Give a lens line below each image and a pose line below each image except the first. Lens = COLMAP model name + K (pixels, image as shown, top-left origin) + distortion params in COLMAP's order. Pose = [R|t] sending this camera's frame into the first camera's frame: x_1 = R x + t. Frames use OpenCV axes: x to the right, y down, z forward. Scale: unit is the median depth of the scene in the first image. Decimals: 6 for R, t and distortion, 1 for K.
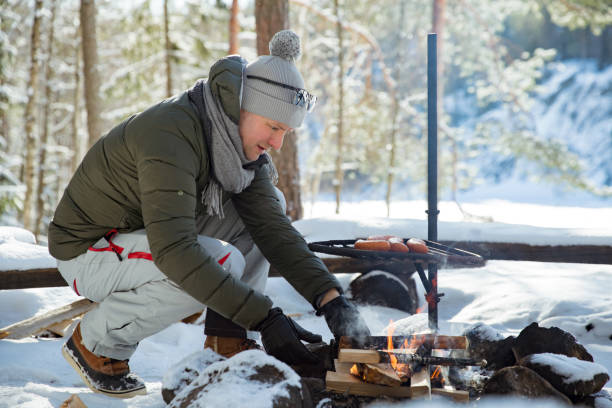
lens RADIAL K [[907.0, 0, 306.0], [0, 907.0, 204.0], [0, 0, 1]] dist [0.155342, 0.076191]
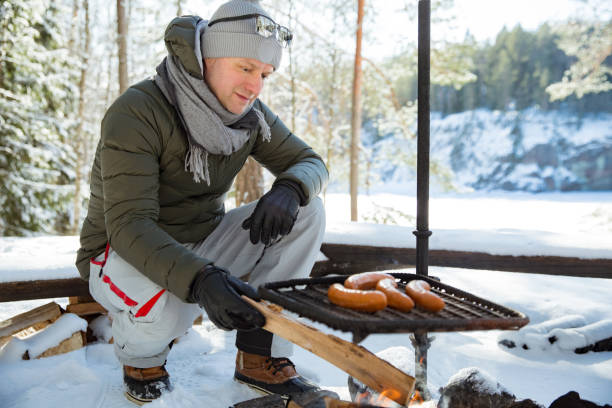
lens RADIAL K [[907.0, 0, 306.0], [0, 907.0, 204.0], [0, 0, 1]] dist [0.155342, 0.076191]
pose [[0.998945, 0.003366, 0.045804, -0.009931], [-0.003025, 0.999967, -0.007501, 0.022731], [-0.045828, 0.007355, 0.998922, -0.549405]]
